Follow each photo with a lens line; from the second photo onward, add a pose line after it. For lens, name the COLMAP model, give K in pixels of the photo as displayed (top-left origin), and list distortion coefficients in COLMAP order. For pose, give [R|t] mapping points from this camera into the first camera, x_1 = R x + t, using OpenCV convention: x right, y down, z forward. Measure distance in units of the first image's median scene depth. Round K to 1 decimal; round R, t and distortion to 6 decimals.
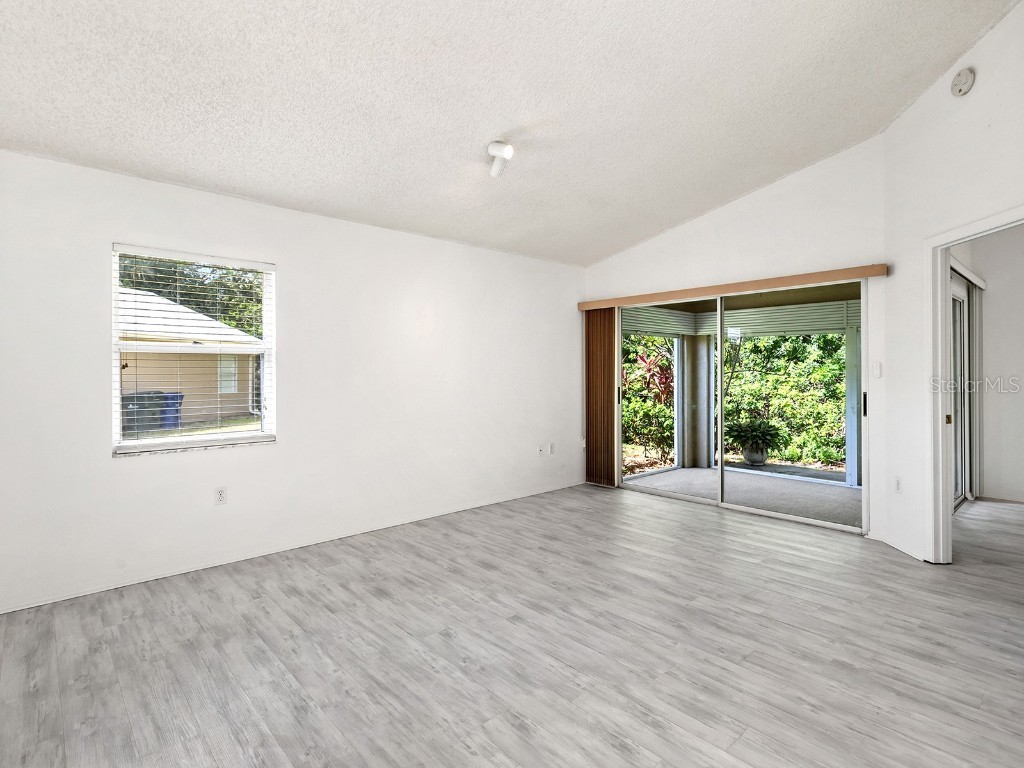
lens RADIAL K [[525.0, 0, 520.1], [0, 525.0, 374.1], [0, 0, 1]] dist [-0.001399, -0.001690]
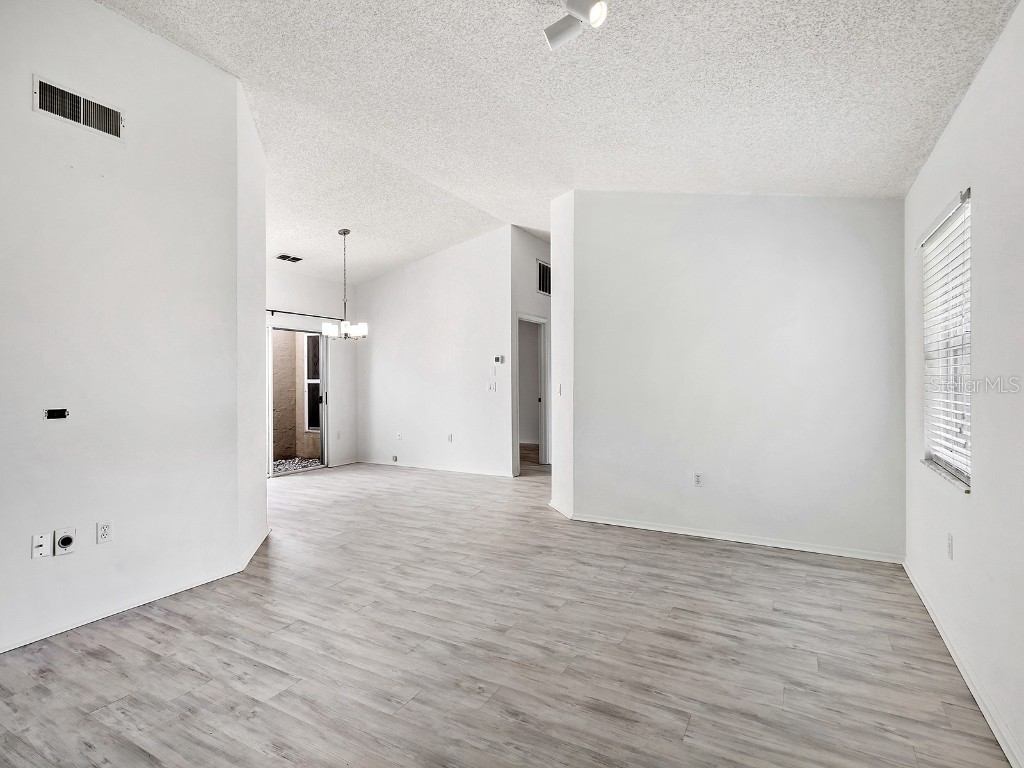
lens RADIAL K [[525.0, 0, 514.9], [0, 525.0, 378.8], [0, 0, 1]] dist [-0.001399, -0.001690]
pose [[-0.947472, 0.006466, -0.319773, 0.231135], [0.005601, 0.999978, 0.003626, 0.000410], [0.319790, 0.001645, -0.947487, 1.614070]]
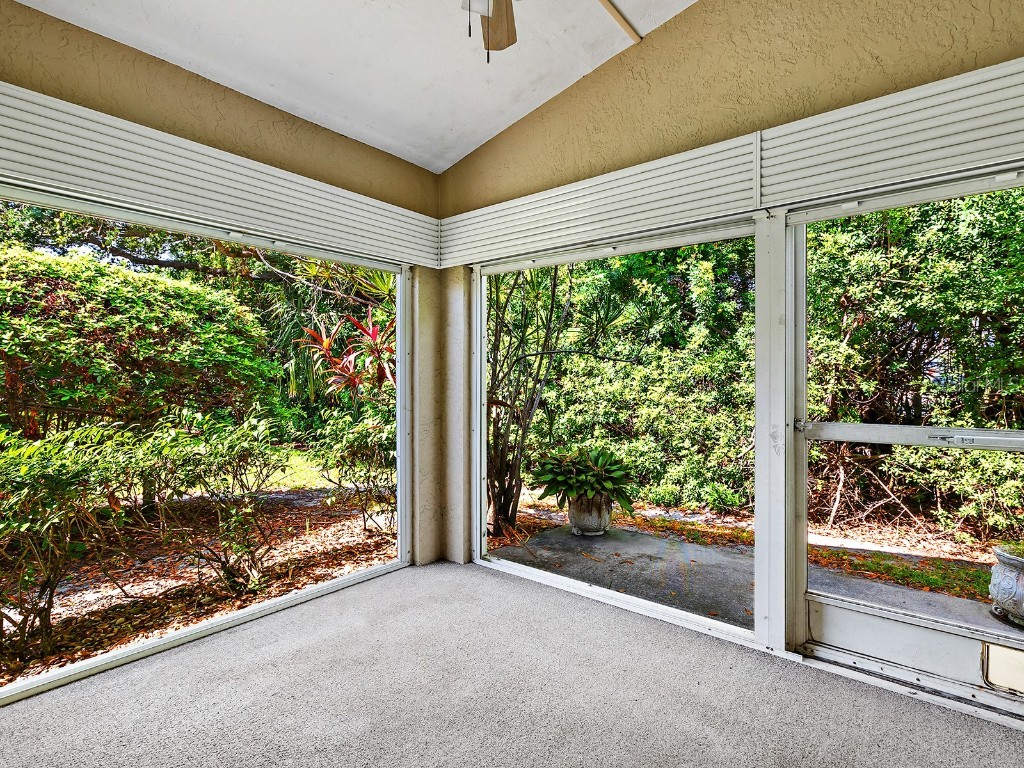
lens RADIAL K [[525.0, 0, 502.5], [0, 525.0, 380.3], [0, 0, 1]] dist [-0.001399, -0.001690]
pose [[0.991346, -0.000663, 0.131270, 0.779577], [0.000726, 1.000000, -0.000434, 0.049963], [-0.131270, 0.000525, 0.991347, 1.301464]]
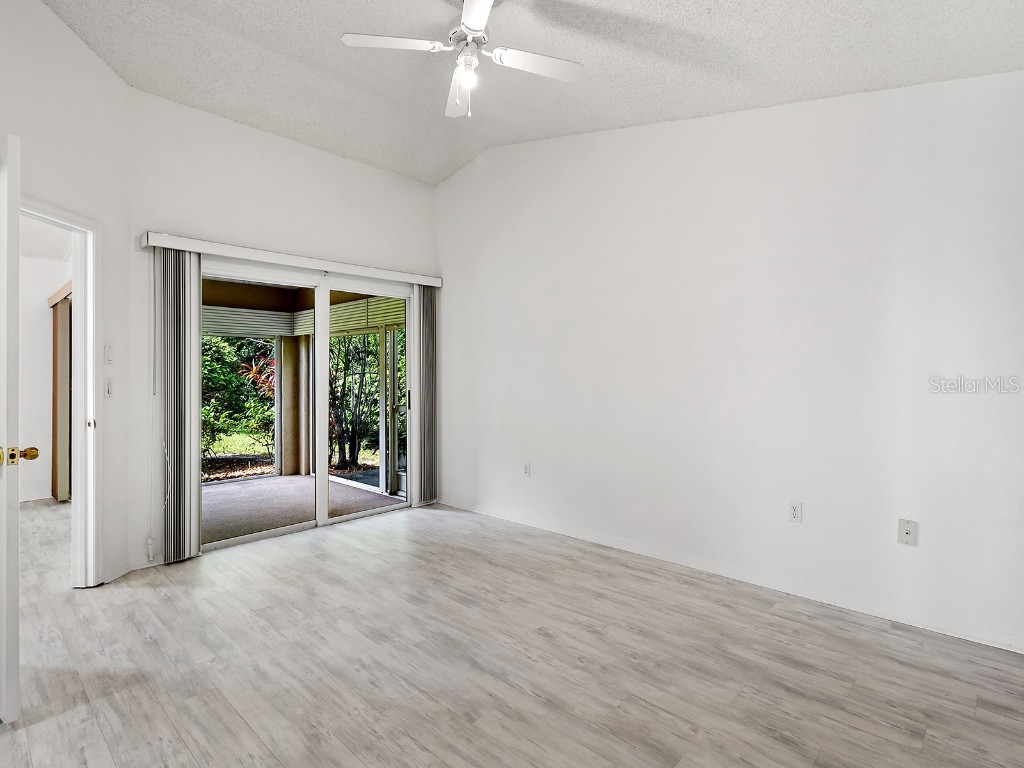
lens RADIAL K [[525.0, 0, 511.7], [0, 525.0, 383.0], [0, 0, 1]] dist [-0.001399, -0.001690]
pose [[0.997447, -0.001329, 0.071398, 1.569097], [0.001096, 0.999994, 0.003299, 0.020023], [-0.071402, -0.003212, 0.997442, 0.051736]]
